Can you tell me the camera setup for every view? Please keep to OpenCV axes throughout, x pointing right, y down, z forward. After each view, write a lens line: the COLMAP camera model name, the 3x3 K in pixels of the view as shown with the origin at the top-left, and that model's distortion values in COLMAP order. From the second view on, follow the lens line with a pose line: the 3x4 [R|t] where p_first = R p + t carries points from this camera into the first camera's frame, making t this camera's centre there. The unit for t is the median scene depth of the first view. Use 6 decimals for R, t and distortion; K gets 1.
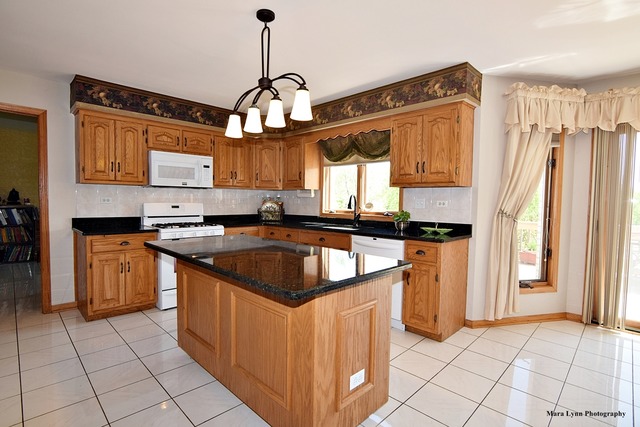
lens RADIAL K [[318.8, 0, 313.7], [0, 318.8, 214.6], [0, 0, 1]] dist [-0.021988, 0.000057]
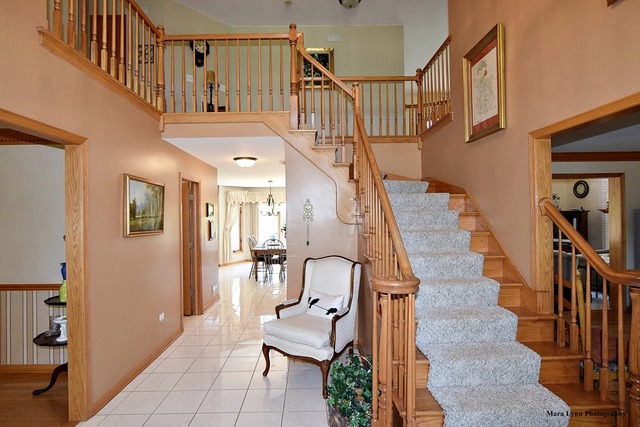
lens RADIAL K [[318.8, 0, 313.7], [0, 318.8, 214.6], [0, 0, 1]] dist [-0.021988, 0.000057]
pose [[0.690248, -0.020896, 0.723271, -1.037433], [0.055022, 0.998205, -0.023670, -0.023901], [-0.721478, 0.056134, 0.690159, -1.726111]]
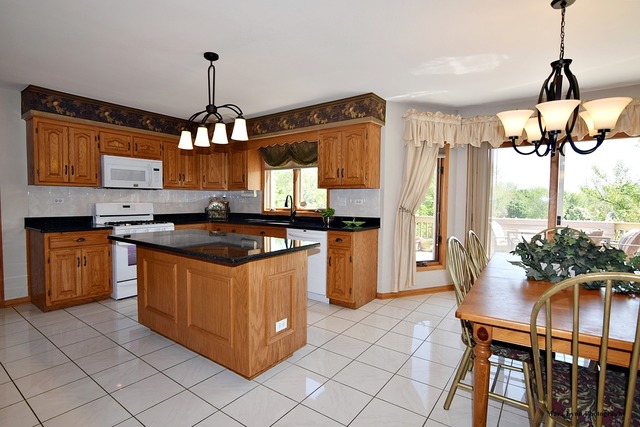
lens RADIAL K [[318.8, 0, 313.7], [0, 318.8, 214.6], [0, 0, 1]] dist [-0.021988, 0.000057]
pose [[0.987084, -0.012607, 0.159705, 0.028823], [0.012330, 0.999920, 0.002722, 0.010263], [-0.159726, -0.000717, 0.987161, -0.213485]]
